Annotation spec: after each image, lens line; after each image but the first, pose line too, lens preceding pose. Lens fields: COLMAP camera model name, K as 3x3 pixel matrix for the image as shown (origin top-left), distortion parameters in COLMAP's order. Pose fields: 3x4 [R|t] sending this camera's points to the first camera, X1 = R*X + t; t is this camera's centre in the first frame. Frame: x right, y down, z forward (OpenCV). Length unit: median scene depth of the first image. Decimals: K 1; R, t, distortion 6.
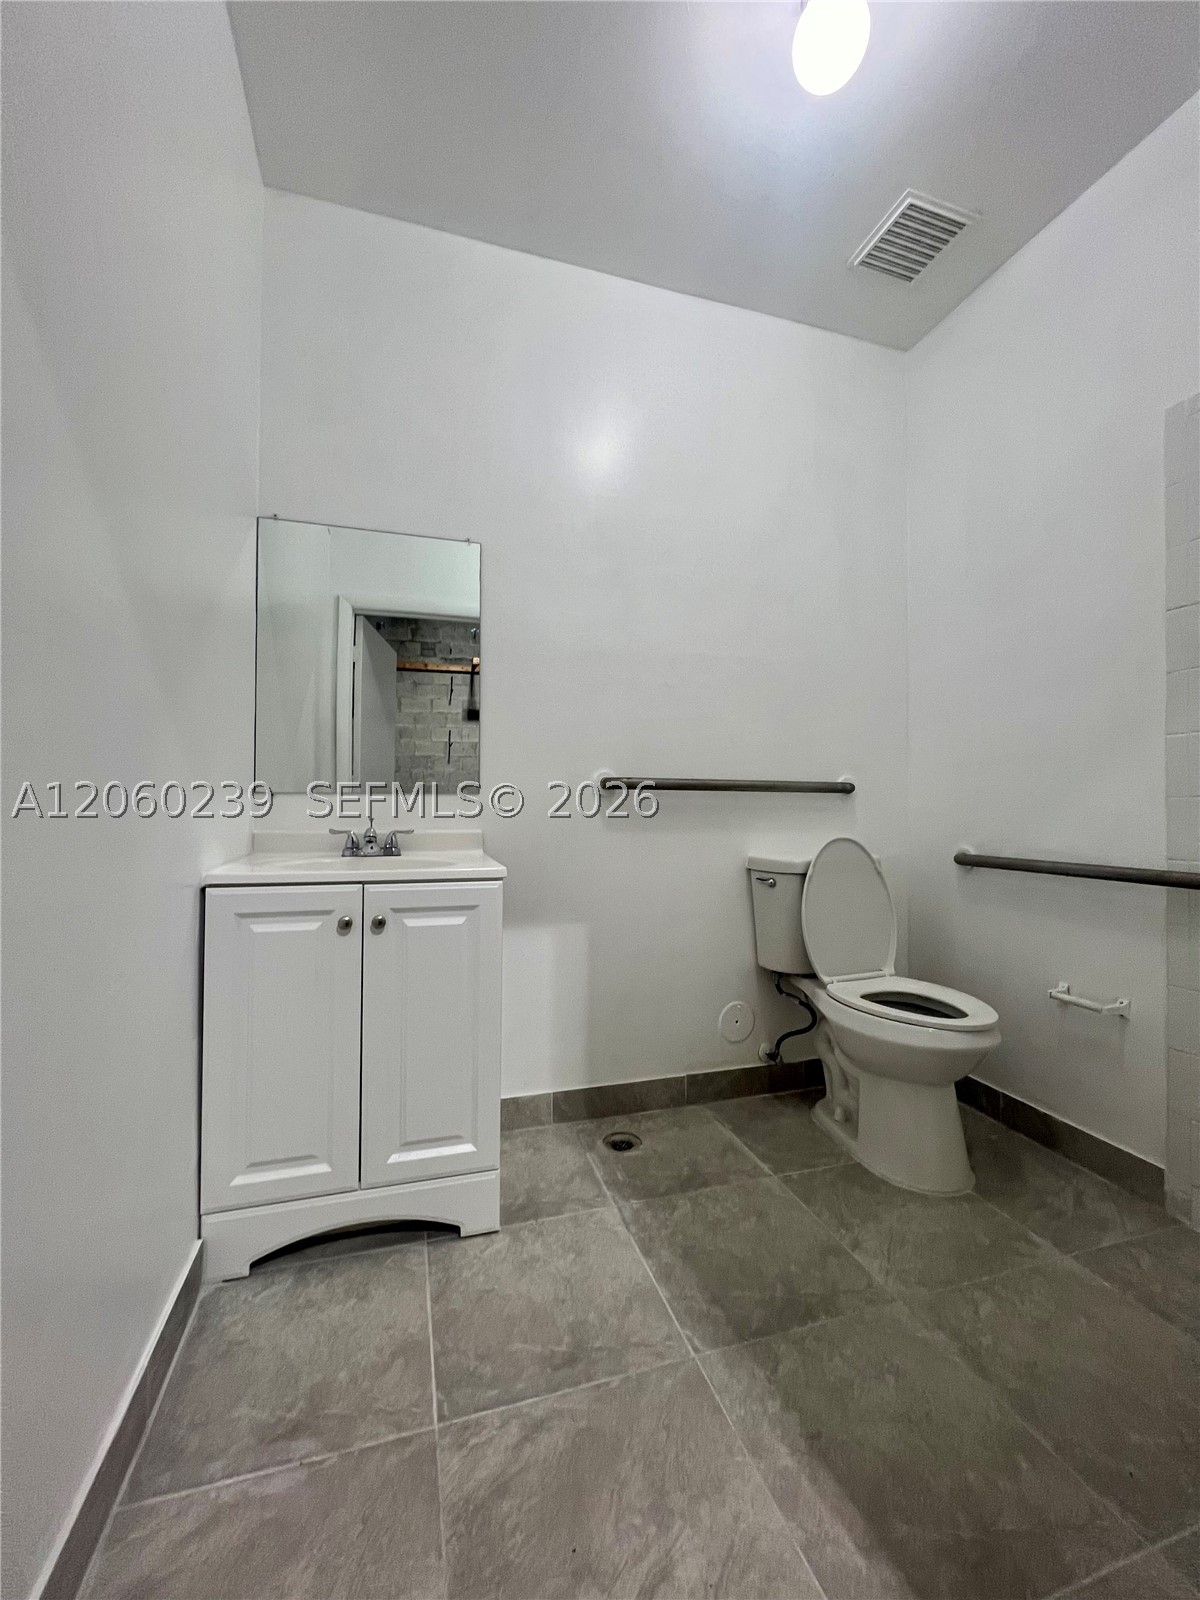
lens RADIAL K [[641.1, 0, 601.3], [0, 641.1, 802.5], [0, 0, 1]] dist [0.000229, -0.000059]
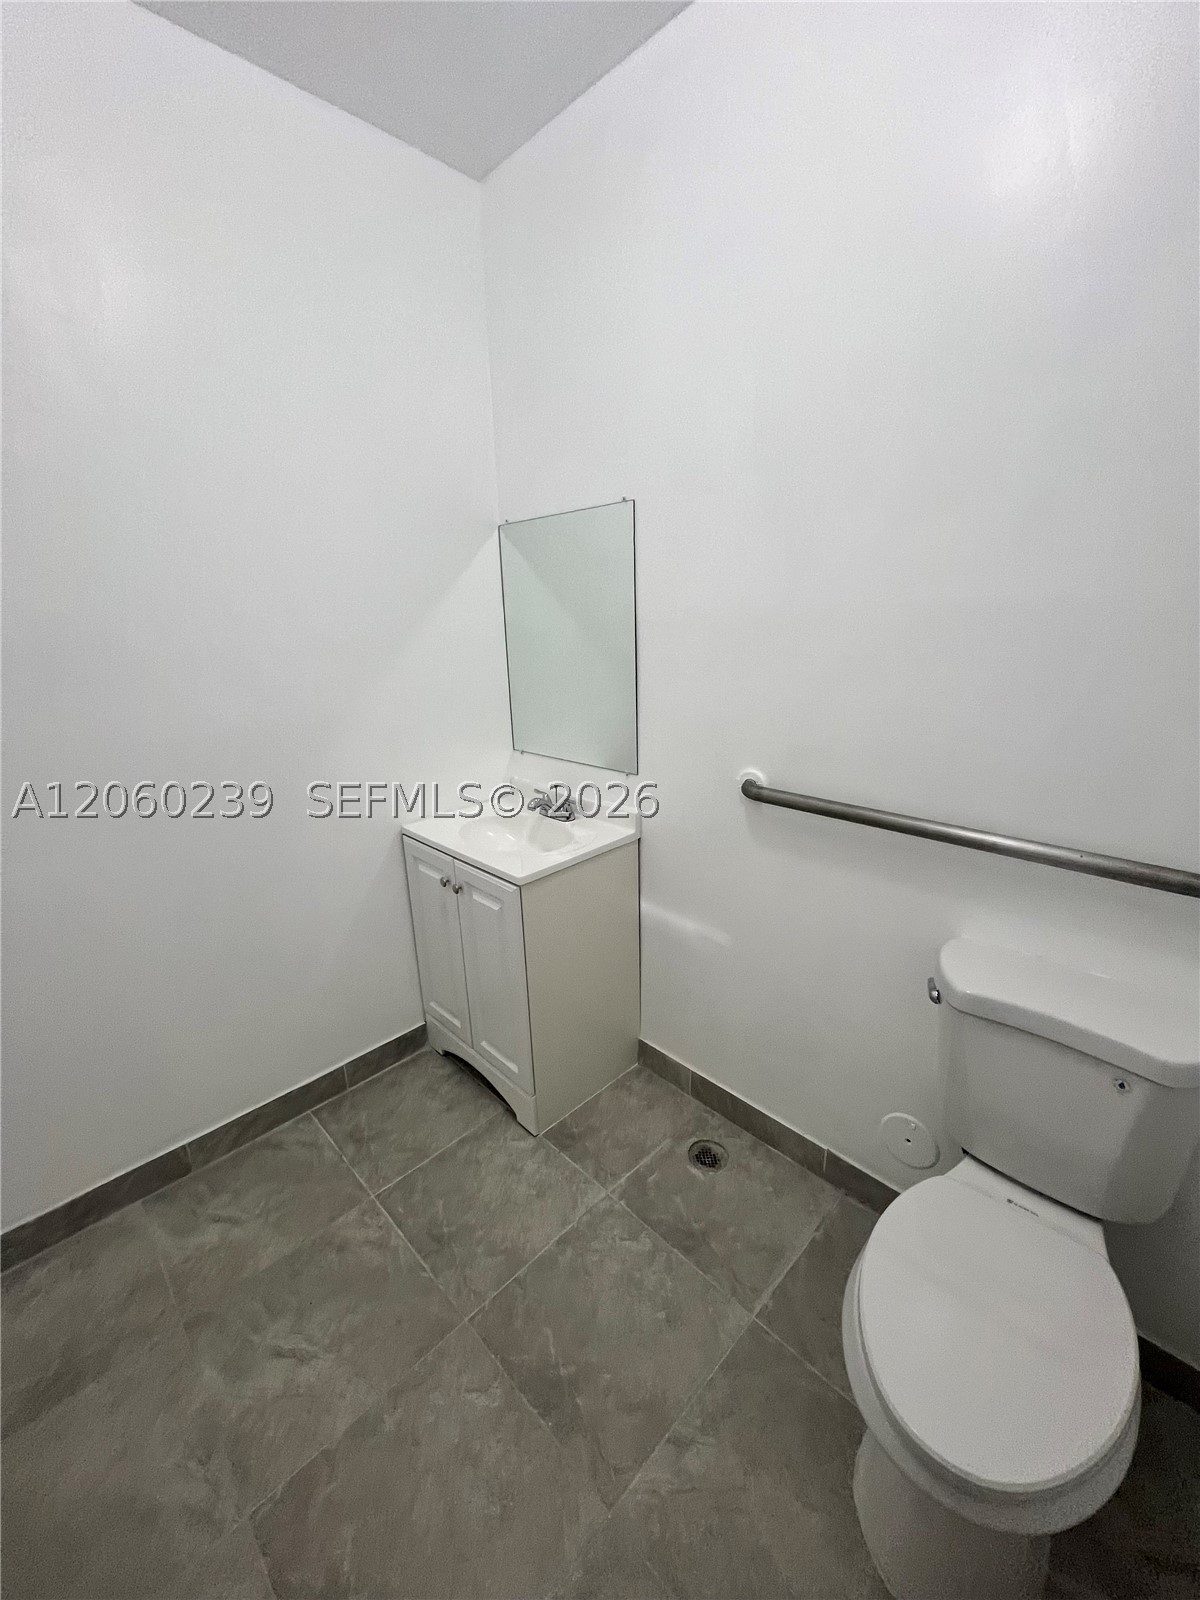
lens RADIAL K [[640.7, 0, 603.1], [0, 640.7, 802.1], [0, 0, 1]] dist [-0.002062, -0.000270]
pose [[0.456638, 0.238812, -0.857001, 0.952365], [0.037571, 0.957262, 0.286770, -0.383778], [0.888859, -0.163148, 0.428150, 0.763054]]
